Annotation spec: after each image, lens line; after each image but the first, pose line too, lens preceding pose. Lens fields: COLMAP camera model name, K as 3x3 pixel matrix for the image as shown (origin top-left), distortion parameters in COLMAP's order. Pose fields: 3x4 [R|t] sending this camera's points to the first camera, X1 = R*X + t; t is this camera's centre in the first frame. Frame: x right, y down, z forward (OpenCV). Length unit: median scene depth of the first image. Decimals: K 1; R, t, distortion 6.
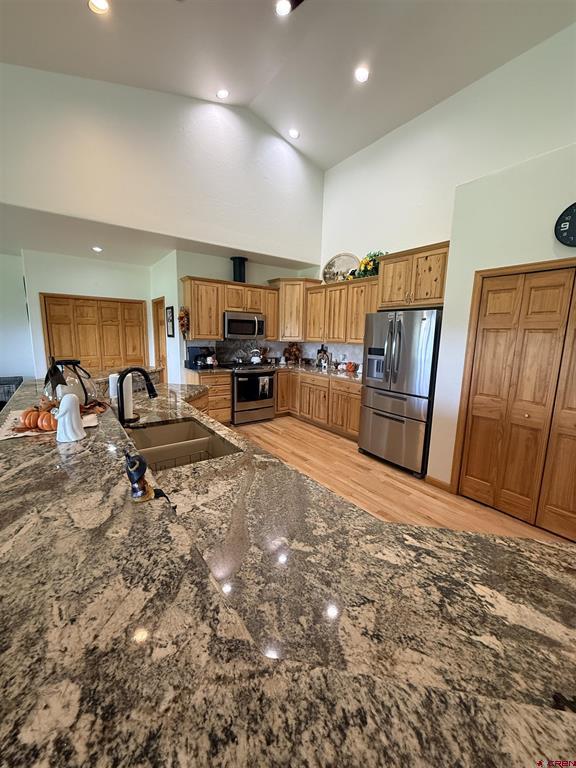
lens RADIAL K [[307.1, 0, 287.8], [0, 307.1, 382.7], [0, 0, 1]] dist [0.001751, 0.000087]
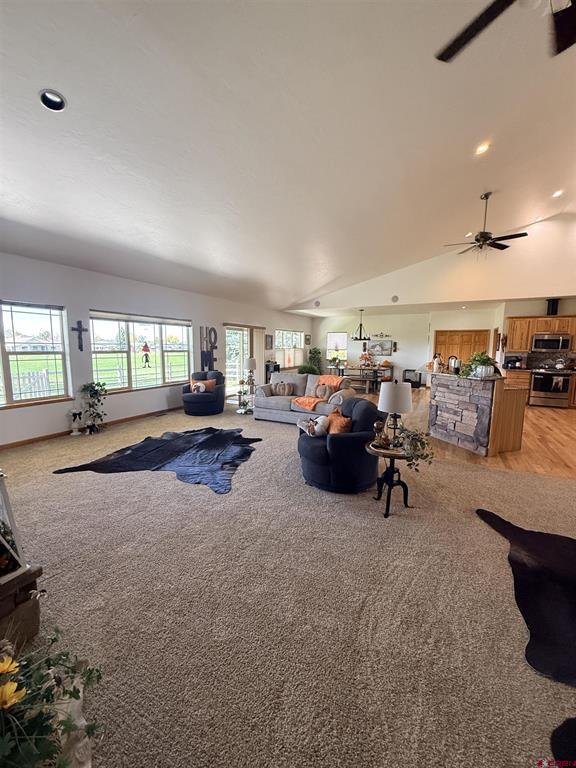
lens RADIAL K [[307.1, 0, 287.8], [0, 307.1, 382.7], [0, 0, 1]] dist [0.001751, 0.000087]
pose [[0.449189, 0.086801, -0.889210, 0.646682], [-0.140669, 0.989727, 0.025553, 0.152102], [0.882293, 0.113606, 0.456785, -0.817161]]
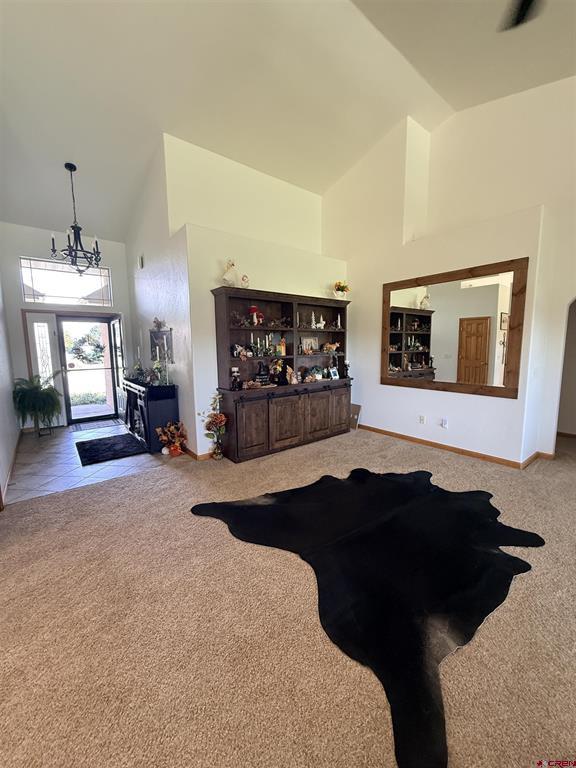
lens RADIAL K [[307.1, 0, 287.8], [0, 307.1, 382.7], [0, 0, 1]] dist [0.001751, 0.000087]
pose [[-0.049258, -0.142381, 0.988585, 0.182588], [0.171153, 0.973943, 0.148800, 0.048650], [-0.984012, 0.176529, -0.023605, -0.195443]]
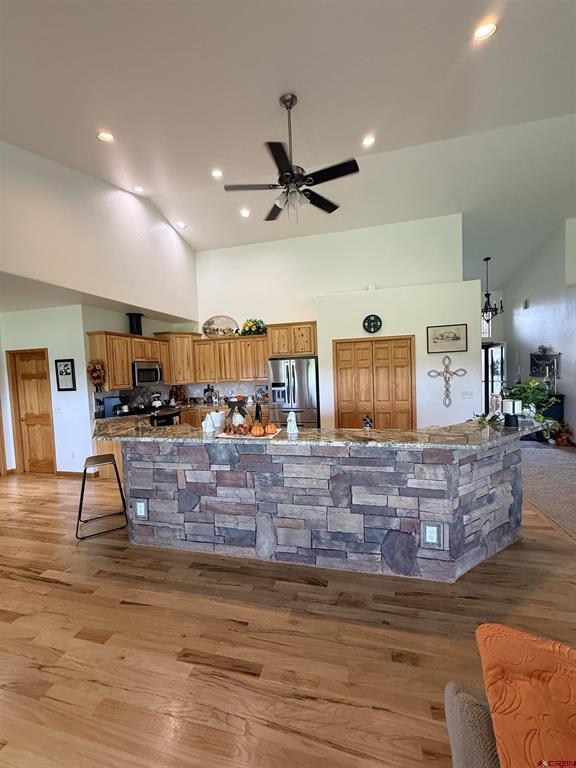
lens RADIAL K [[307.1, 0, 287.8], [0, 307.1, 382.7], [0, 0, 1]] dist [0.001751, 0.000087]
pose [[0.763416, -0.083769, 0.640451, -0.470496], [0.158449, 0.985545, -0.059964, -0.008758], [-0.626170, 0.147257, 0.765654, -0.153371]]
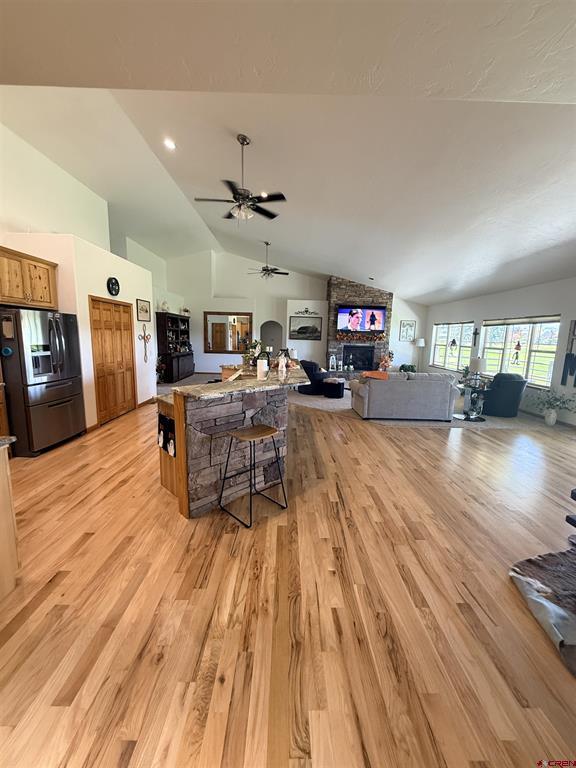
lens RADIAL K [[307.1, 0, 287.8], [0, 307.1, 382.7], [0, 0, 1]] dist [0.001751, 0.000087]
pose [[-0.814484, -0.129706, 0.565502, -0.700742], [0.050018, 0.955364, 0.291166, -0.176586], [-0.578026, 0.265435, -0.771641, 0.950734]]
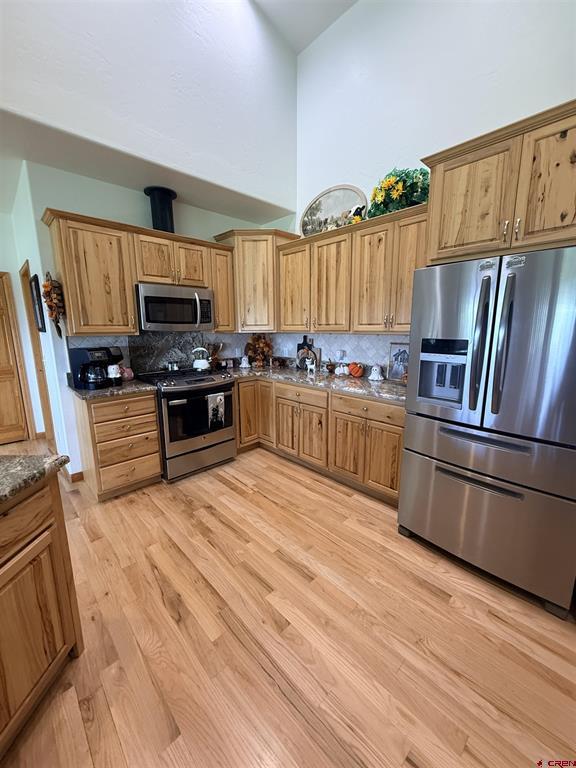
lens RADIAL K [[307.1, 0, 287.8], [0, 307.1, 382.7], [0, 0, 1]] dist [0.001751, 0.000087]
pose [[0.989813, -0.054077, 0.131703, -0.016233], [0.050539, 0.998270, 0.030063, -0.050251], [-0.133101, -0.023100, 0.990833, 0.387004]]
